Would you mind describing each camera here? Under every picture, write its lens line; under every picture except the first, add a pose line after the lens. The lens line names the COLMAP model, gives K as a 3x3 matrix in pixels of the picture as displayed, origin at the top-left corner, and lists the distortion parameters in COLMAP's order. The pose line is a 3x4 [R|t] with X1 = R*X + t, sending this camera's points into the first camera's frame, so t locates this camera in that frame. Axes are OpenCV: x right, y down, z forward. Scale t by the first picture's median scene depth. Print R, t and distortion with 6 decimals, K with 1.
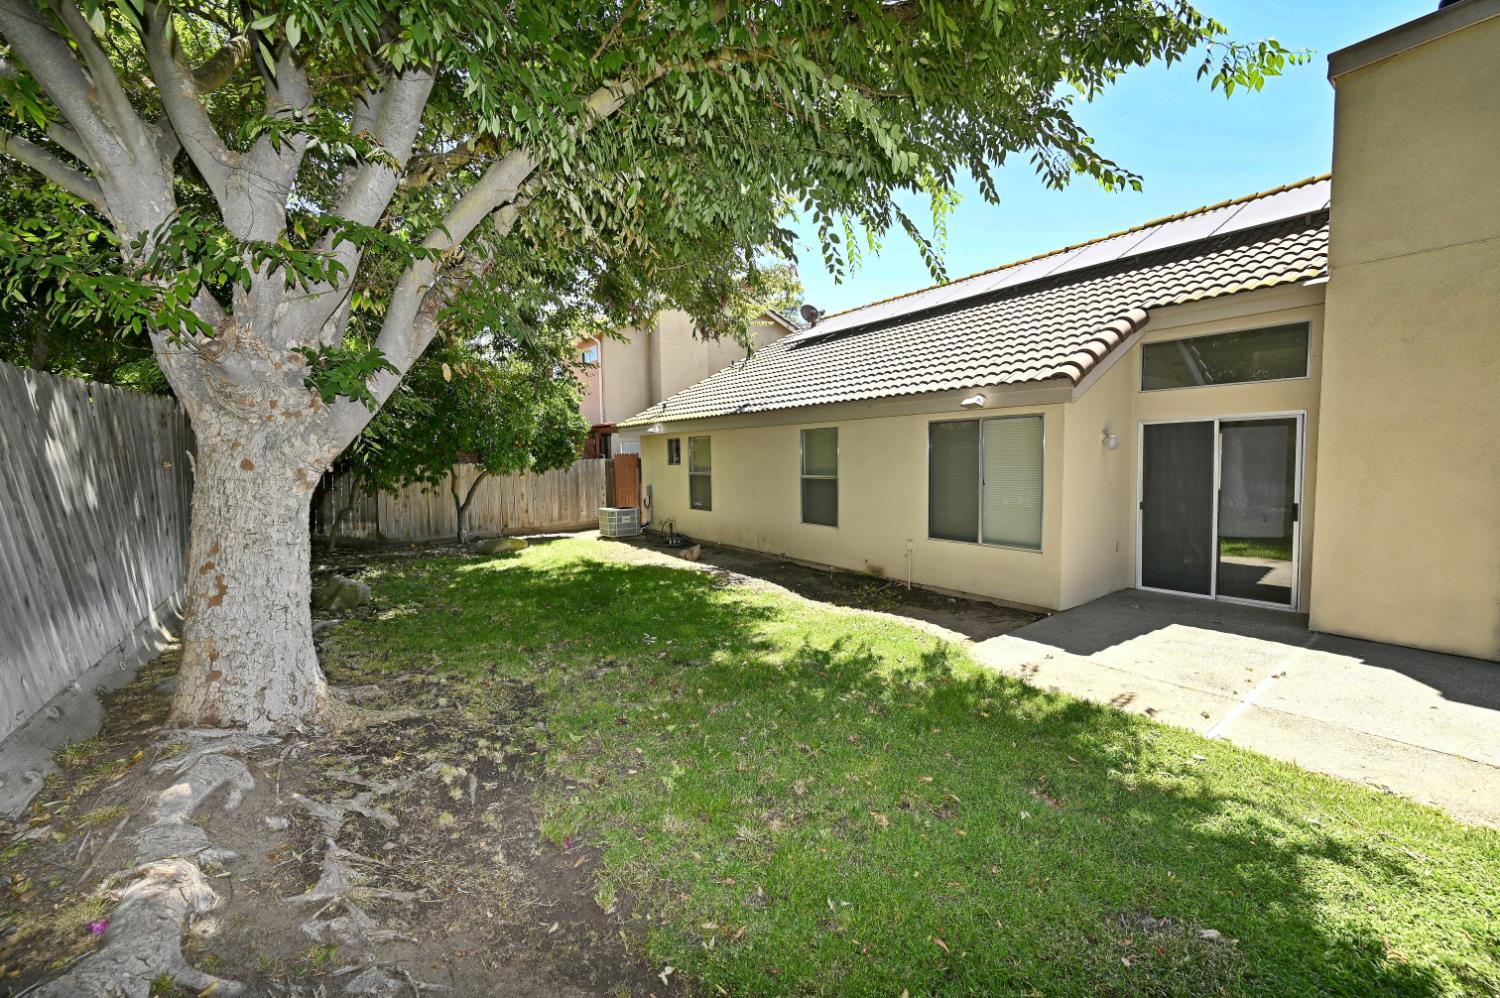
lens RADIAL K [[589.2, 0, 757.3], [0, 589.2, 498.1], [0, 0, 1]] dist [-0.001864, 0.000292]
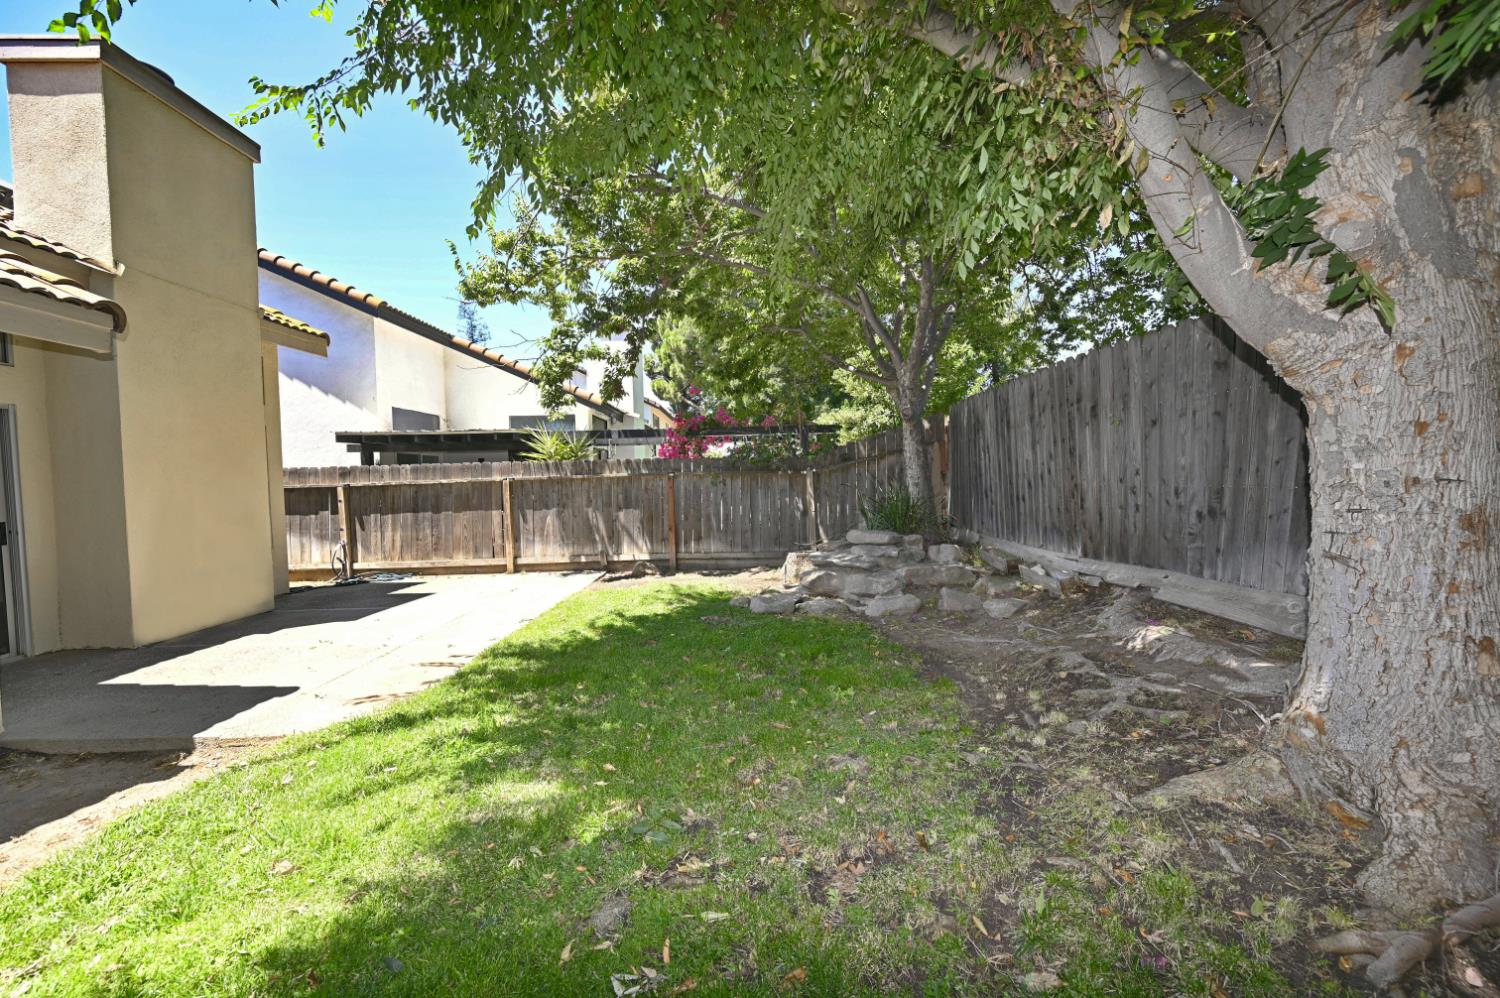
lens RADIAL K [[589.2, 0, 757.3], [0, 589.2, 498.1], [0, 0, 1]] dist [-0.001864, 0.000292]
pose [[-0.814405, 0.013736, 0.580134, -0.387598], [0.072363, 0.994320, 0.078042, -0.009404], [-0.575767, 0.105538, -0.810774, 1.136292]]
